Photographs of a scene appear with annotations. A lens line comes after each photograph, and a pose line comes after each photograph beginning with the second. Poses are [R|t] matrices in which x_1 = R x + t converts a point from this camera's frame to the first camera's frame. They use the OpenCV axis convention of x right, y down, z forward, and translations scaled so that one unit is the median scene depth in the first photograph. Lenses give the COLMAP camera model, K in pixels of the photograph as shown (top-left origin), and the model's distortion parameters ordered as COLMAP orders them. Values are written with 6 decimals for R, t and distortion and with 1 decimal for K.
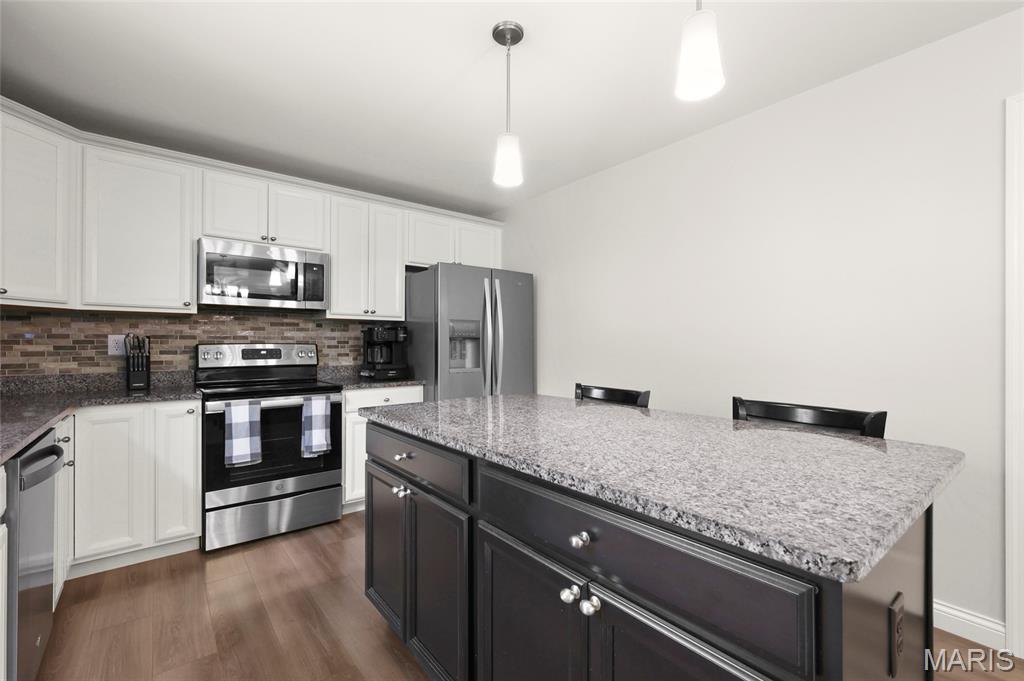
lens RADIAL K [[443.5, 0, 510.7], [0, 443.5, 343.6], [0, 0, 1]] dist [0.003428, -0.001778]
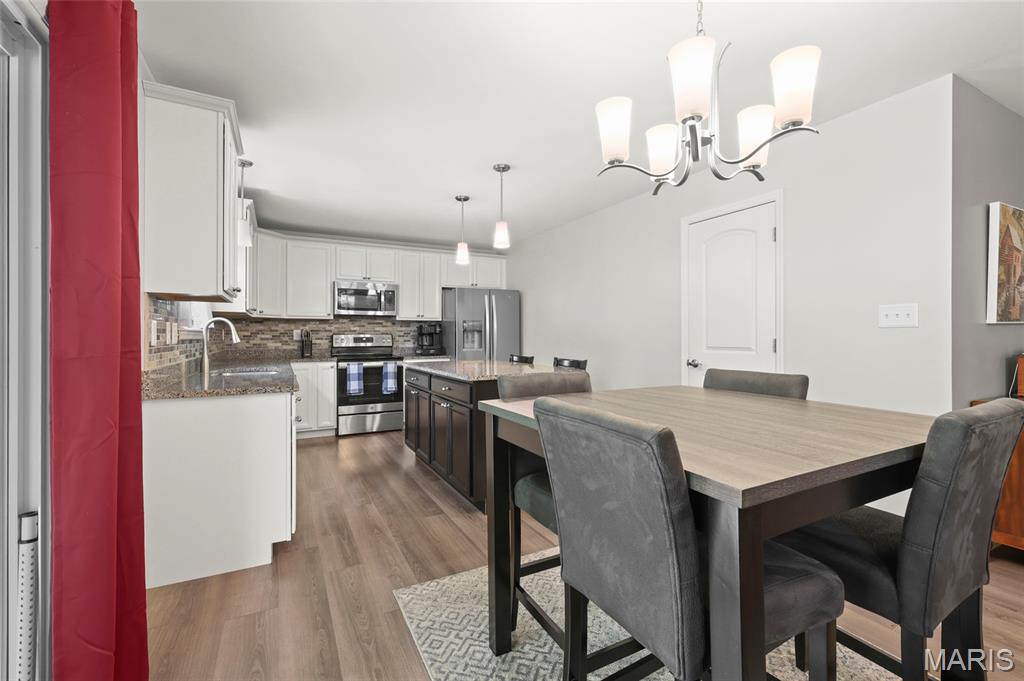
lens RADIAL K [[443.5, 0, 510.1], [0, 443.5, 342.8], [0, 0, 1]] dist [0.003428, -0.001778]
pose [[0.980984, 0.005239, -0.194018, 0.429990], [-0.001059, 0.999765, 0.021641, -0.005469], [0.194086, -0.021024, 0.980759, -0.750969]]
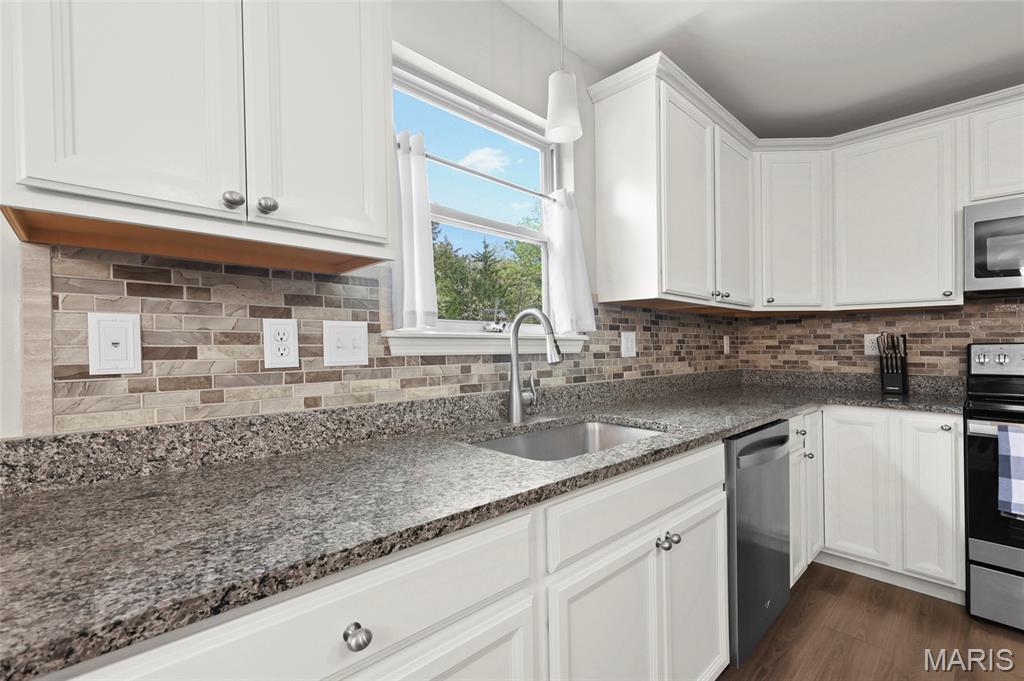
lens RADIAL K [[443.5, 0, 510.7], [0, 443.5, 341.5], [0, 0, 1]] dist [0.003428, -0.001778]
pose [[0.077180, -0.005174, -0.997004, 0.014109], [0.003434, 0.999982, -0.004924, -0.001475], [0.997011, -0.003043, 0.077196, 0.134726]]
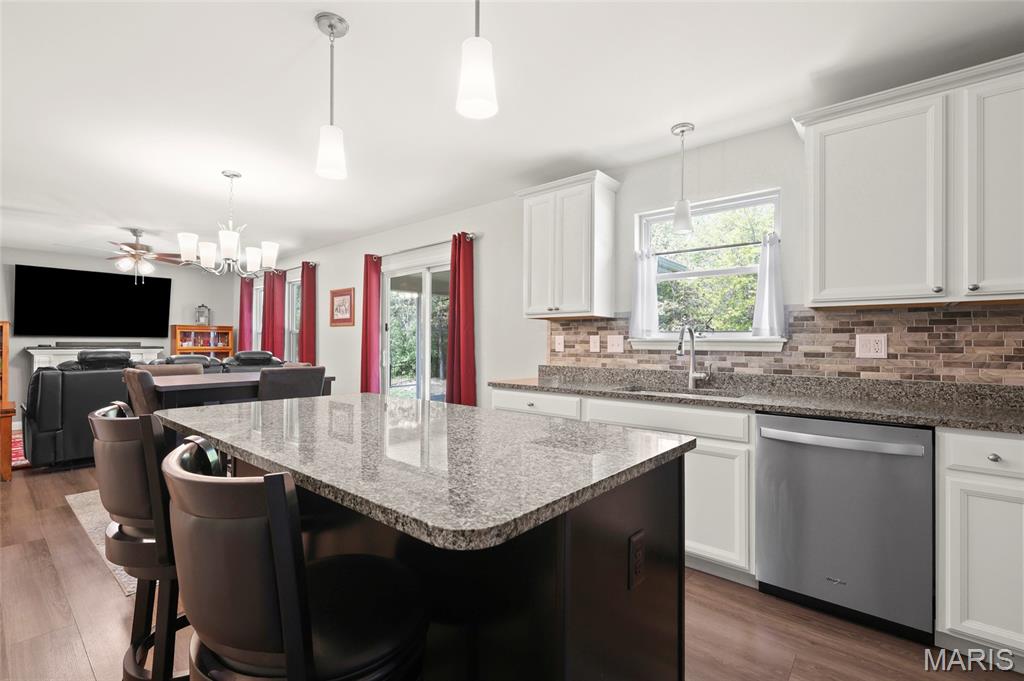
lens RADIAL K [[443.5, 0, 514.5], [0, 443.5, 346.4], [0, 0, 1]] dist [0.003428, -0.001778]
pose [[-0.976689, 0.000646, -0.214660, 0.060451], [-0.000757, 0.999979, 0.006454, -0.003105], [0.214660, 0.006466, -0.976668, 1.054133]]
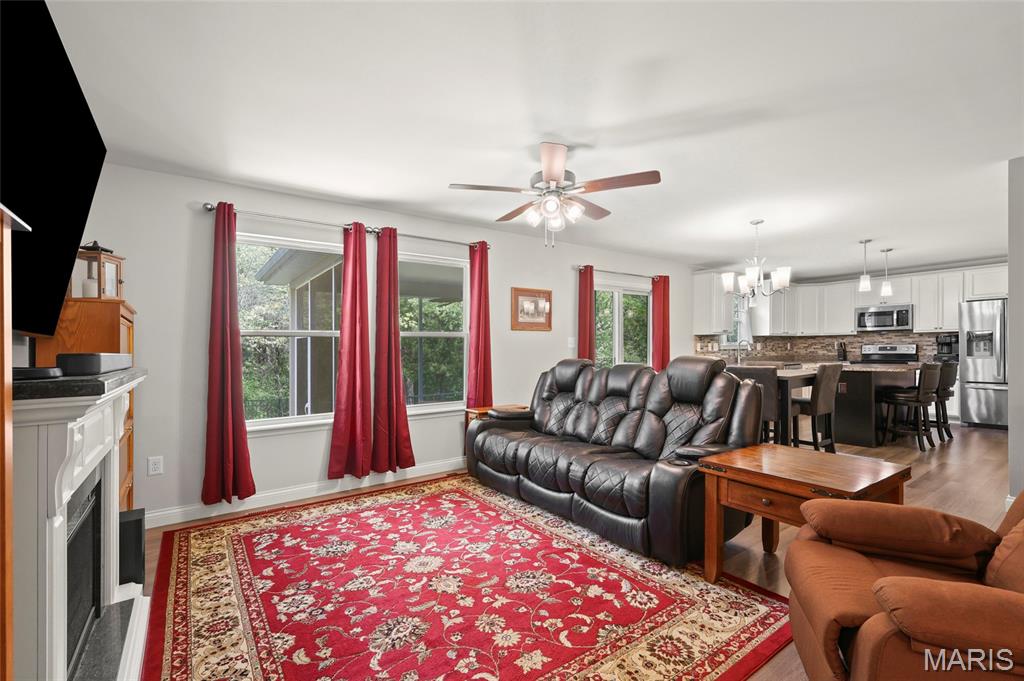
lens RADIAL K [[443.5, 0, 521.3], [0, 443.5, 359.8], [0, 0, 1]] dist [0.003428, -0.001778]
pose [[-0.039756, 0.024513, -0.998909, 2.148074], [0.016276, 0.999582, 0.023881, -0.007220], [0.999077, -0.015308, -0.040138, -1.000984]]
